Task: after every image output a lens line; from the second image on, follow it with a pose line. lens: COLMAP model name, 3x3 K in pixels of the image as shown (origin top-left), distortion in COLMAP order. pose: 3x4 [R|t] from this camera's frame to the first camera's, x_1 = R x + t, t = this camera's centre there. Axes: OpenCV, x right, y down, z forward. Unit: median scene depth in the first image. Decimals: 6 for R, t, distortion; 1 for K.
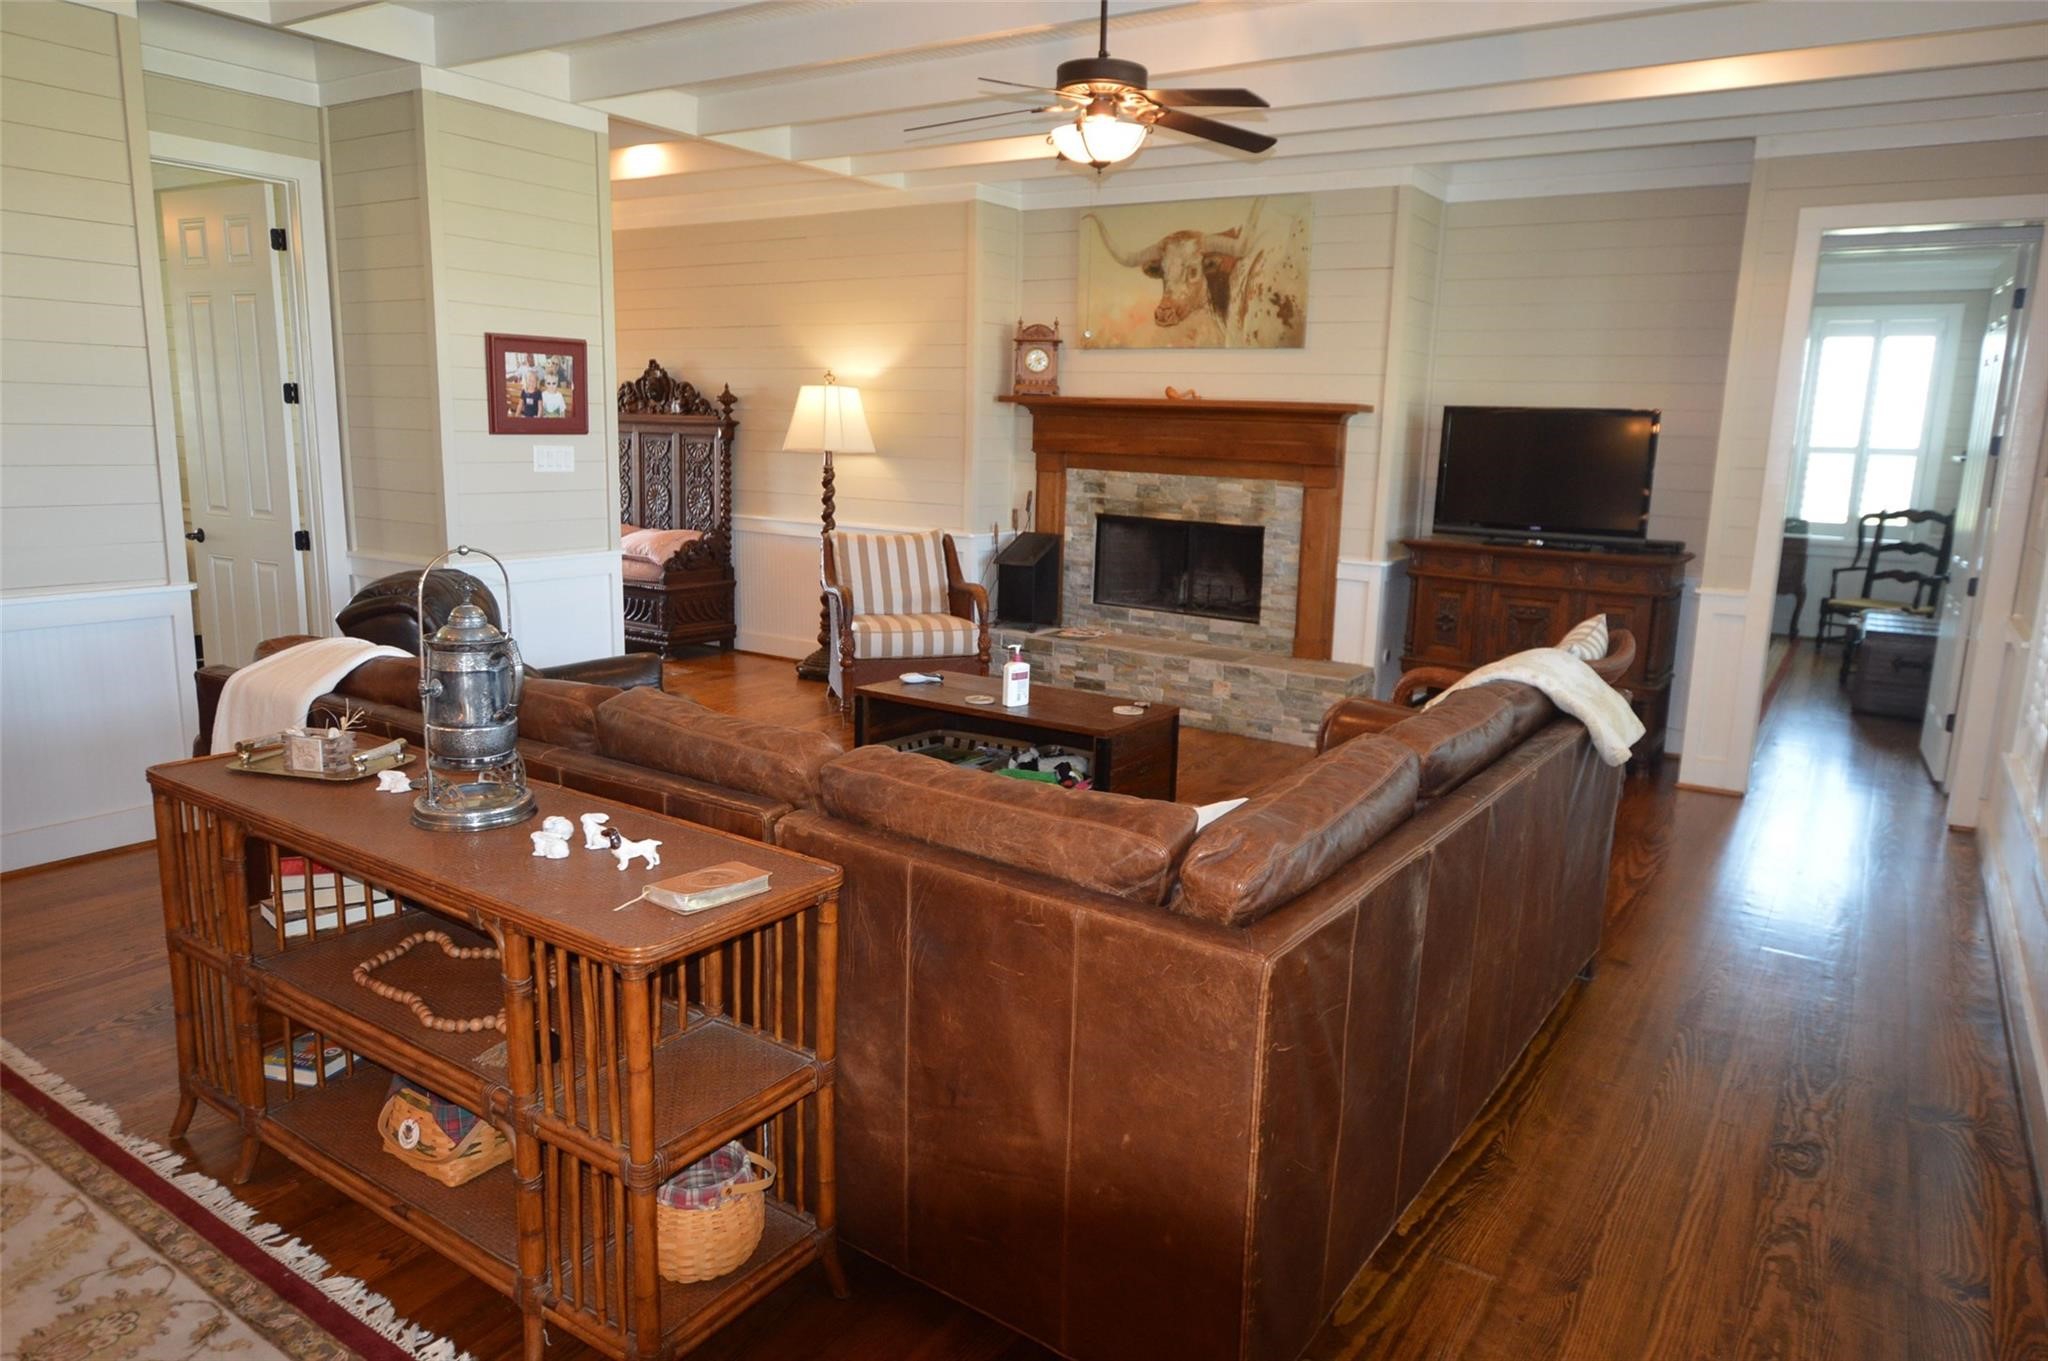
lens RADIAL K [[1298.7, 0, 1024.9], [0, 1298.7, 684.6], [0, 0, 1]] dist [0.003126, 0.006161]
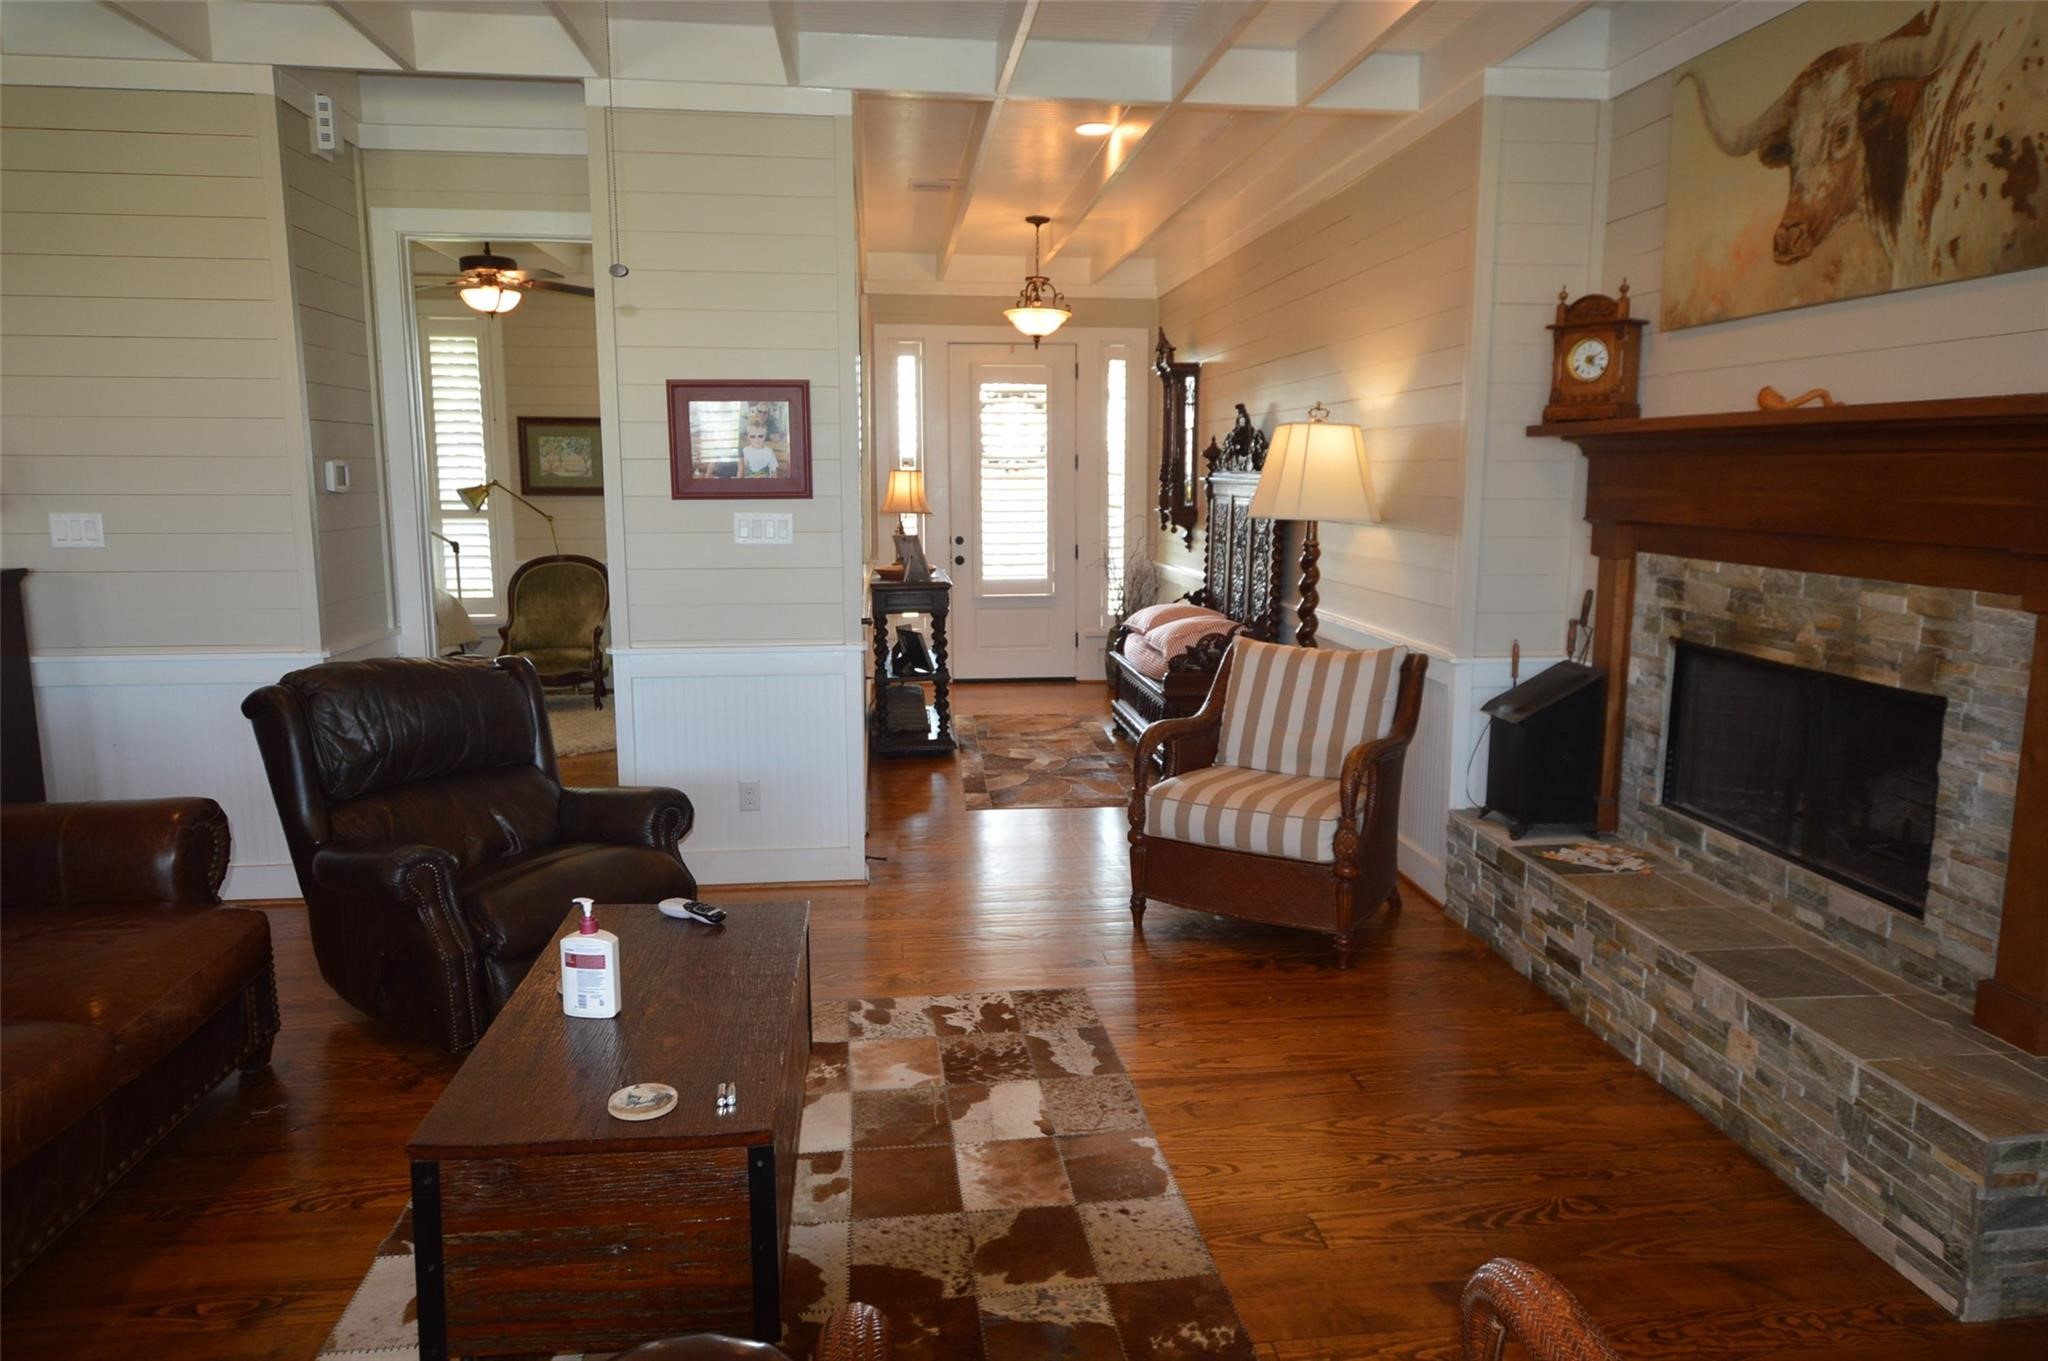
lens RADIAL K [[1298.7, 0, 1031.6], [0, 1298.7, 688.3], [0, 0, 1]] dist [0.003126, 0.006161]
pose [[0.661827, 0.098361, -0.743176, 0.301906], [-0.133785, 0.990938, 0.012013, -0.089934], [0.737623, 0.091476, 0.668988, 0.495533]]
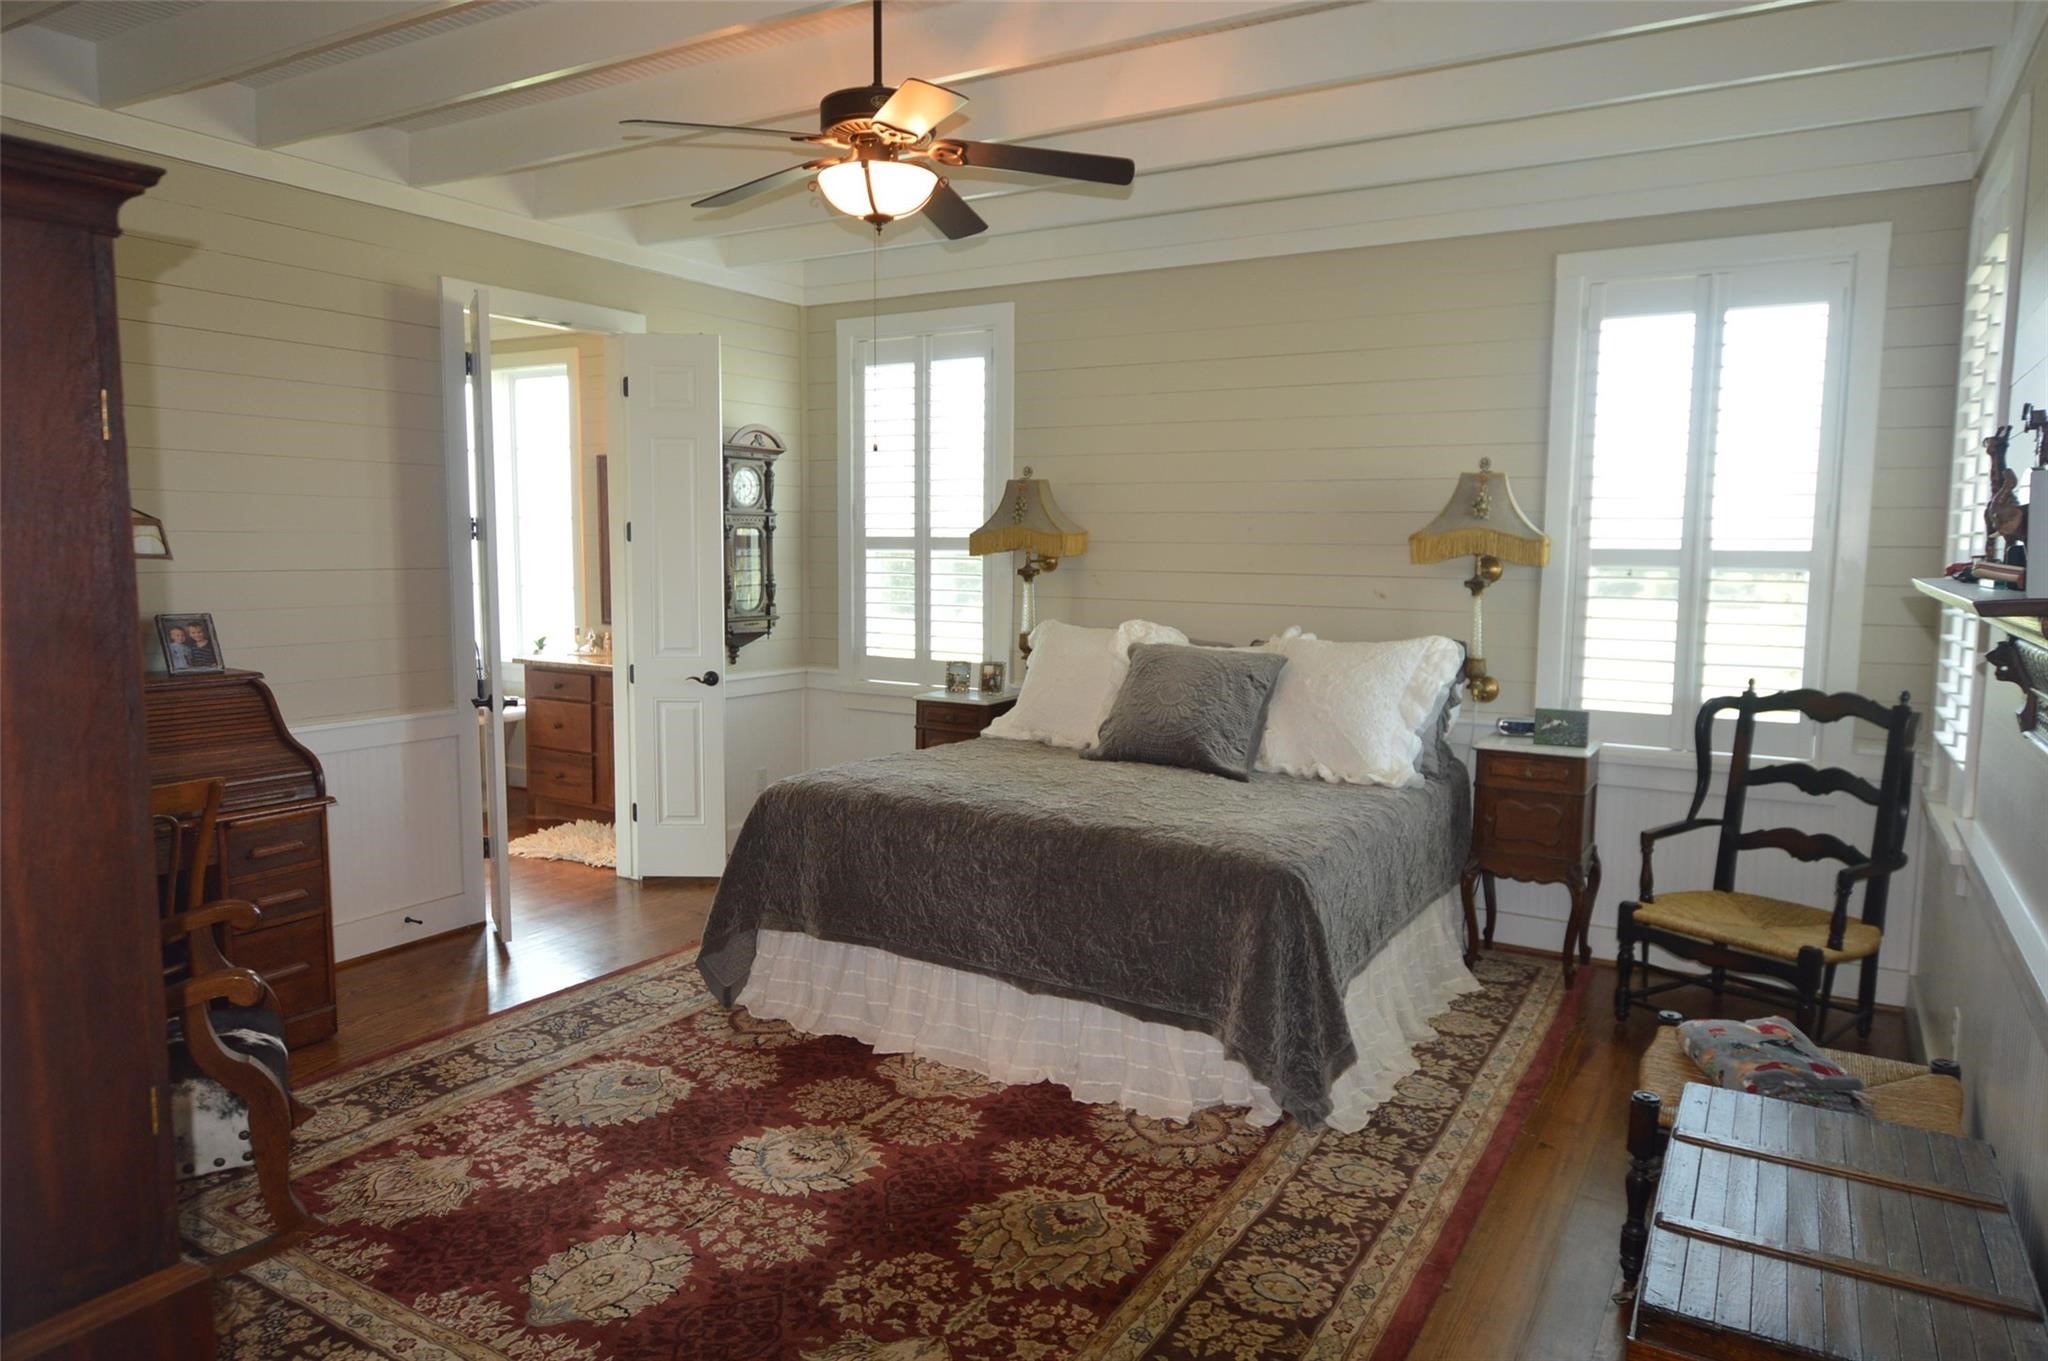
lens RADIAL K [[1298.7, 0, 1028.6], [0, 1298.7, 663.4], [0, 0, 1]] dist [0.003126, 0.006161]
pose [[0.998735, -0.020471, 0.045935, 0.123674], [0.024251, 0.996229, -0.083309, -0.035196], [-0.044056, 0.084318, 0.995465, 0.178414]]
